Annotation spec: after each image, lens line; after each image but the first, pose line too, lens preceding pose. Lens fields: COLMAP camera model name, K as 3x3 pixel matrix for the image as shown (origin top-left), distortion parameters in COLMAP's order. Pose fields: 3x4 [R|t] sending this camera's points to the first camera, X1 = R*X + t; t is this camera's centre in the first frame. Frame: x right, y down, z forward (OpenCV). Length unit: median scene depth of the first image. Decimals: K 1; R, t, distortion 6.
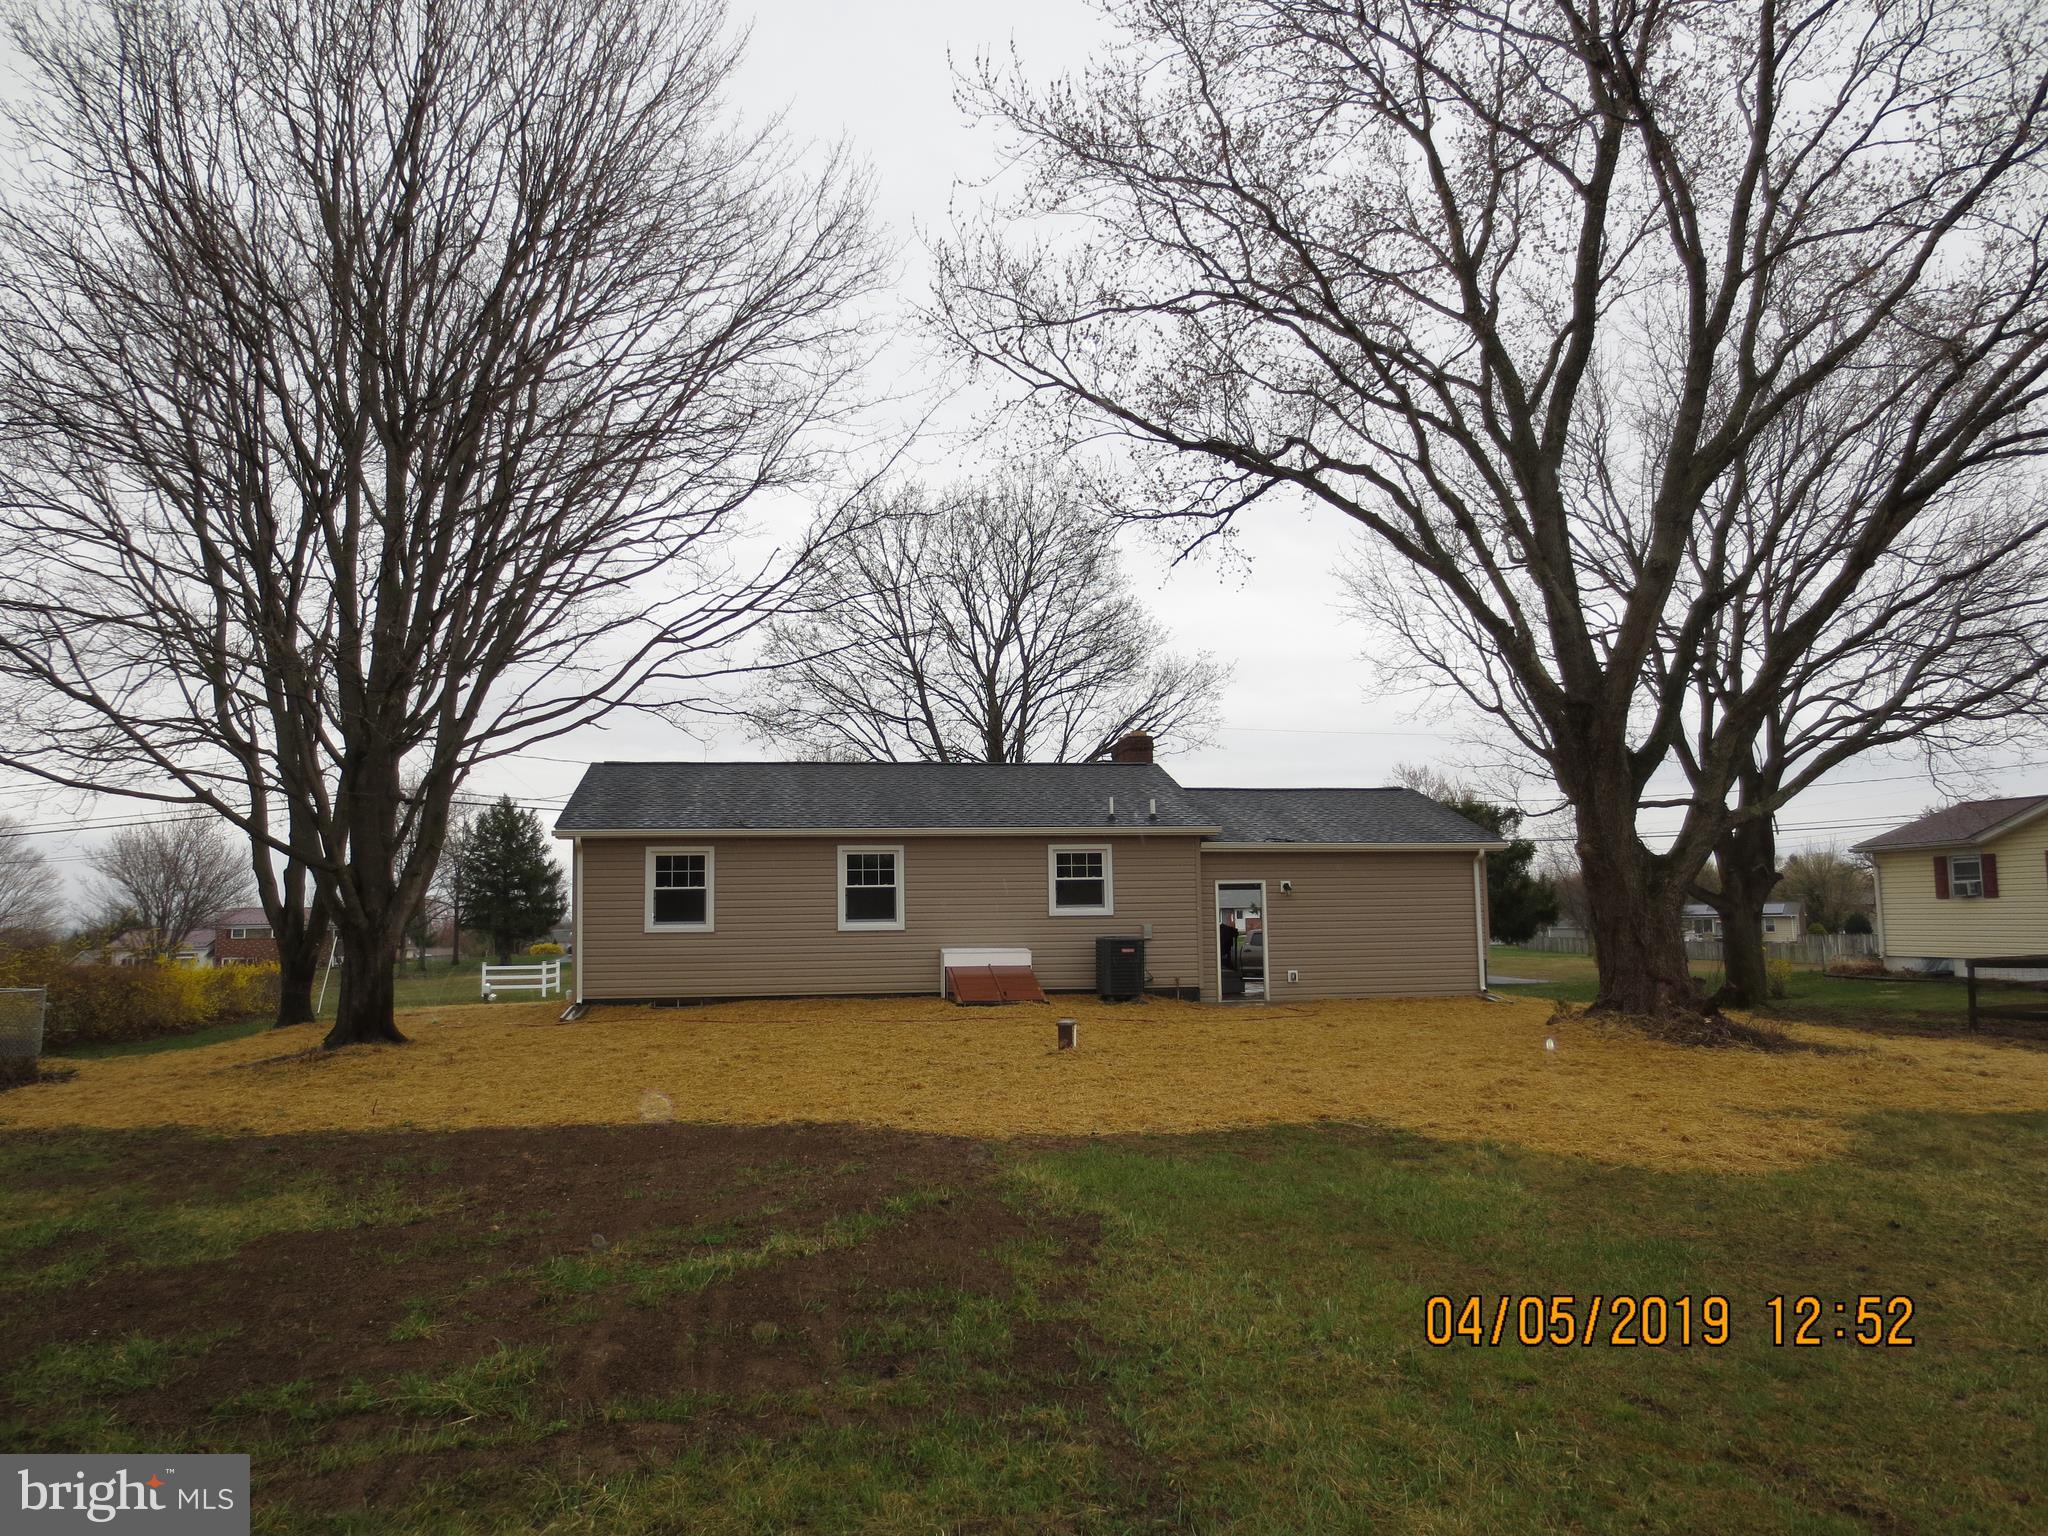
lens RADIAL K [[1445.1, 0, 1014.8], [0, 1445.1, 773.5], [0, 0, 1]] dist [-0.038628, 0.019196]
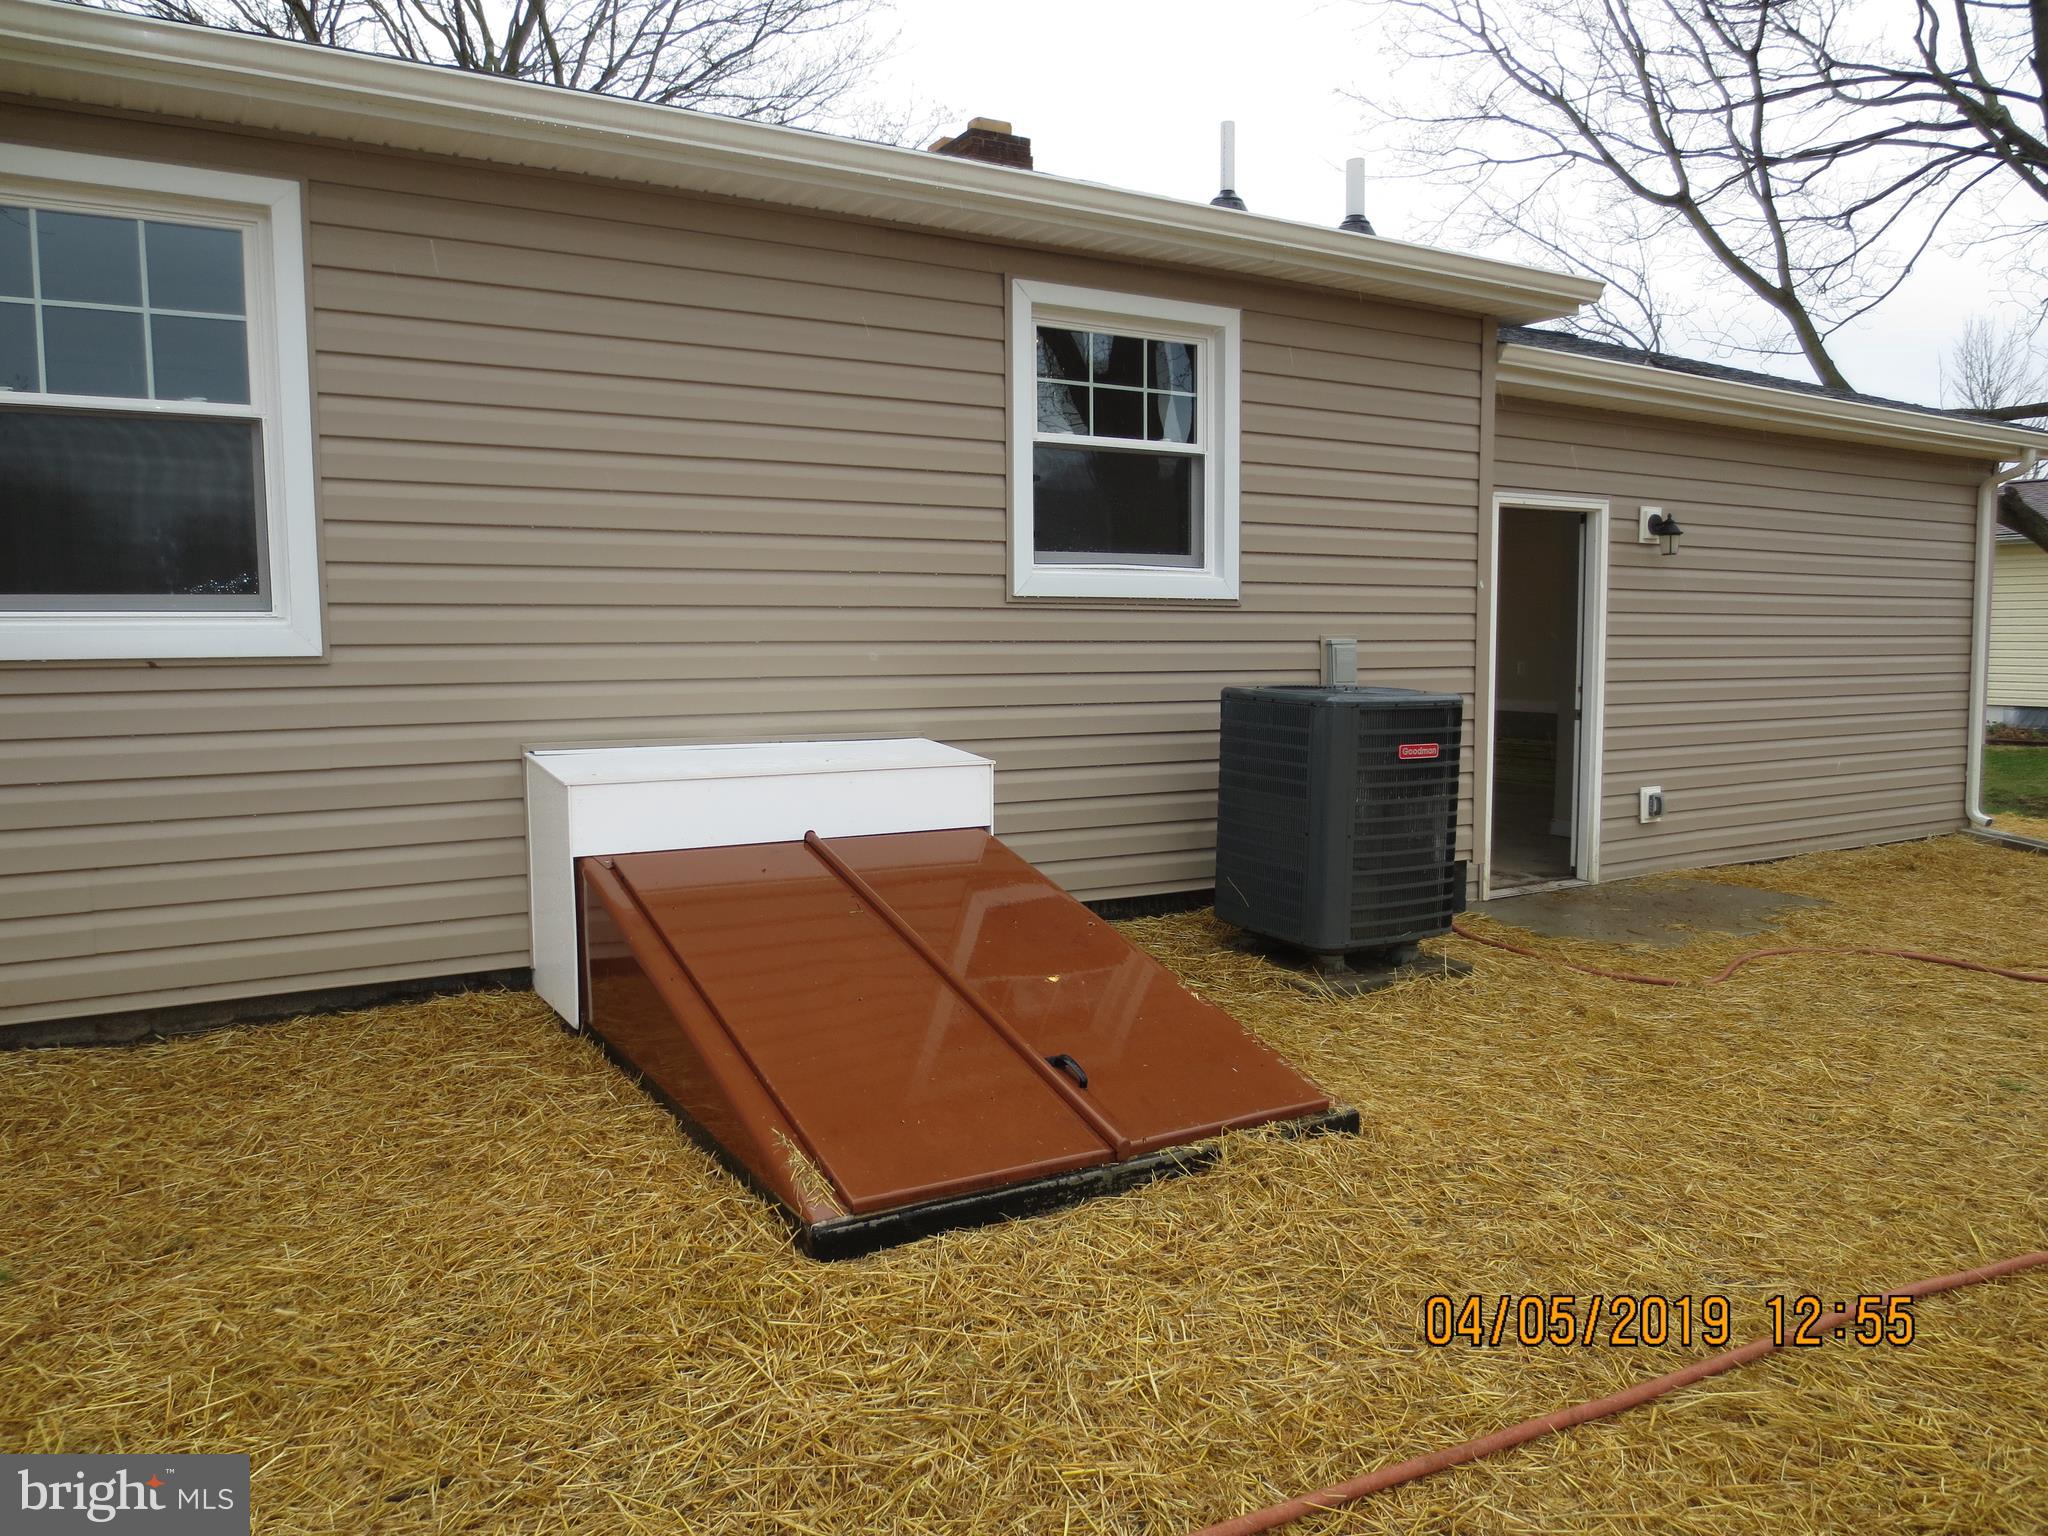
lens RADIAL K [[1445.1, 0, 1028.7], [0, 1445.1, 782.4], [0, 0, 1]] dist [-0.038628, 0.019196]
pose [[0.927937, -0.026746, 0.371777, -0.060566], [-0.047824, 0.980635, 0.189915, 0.084795], [-0.369657, -0.194009, 0.908688, 0.792271]]
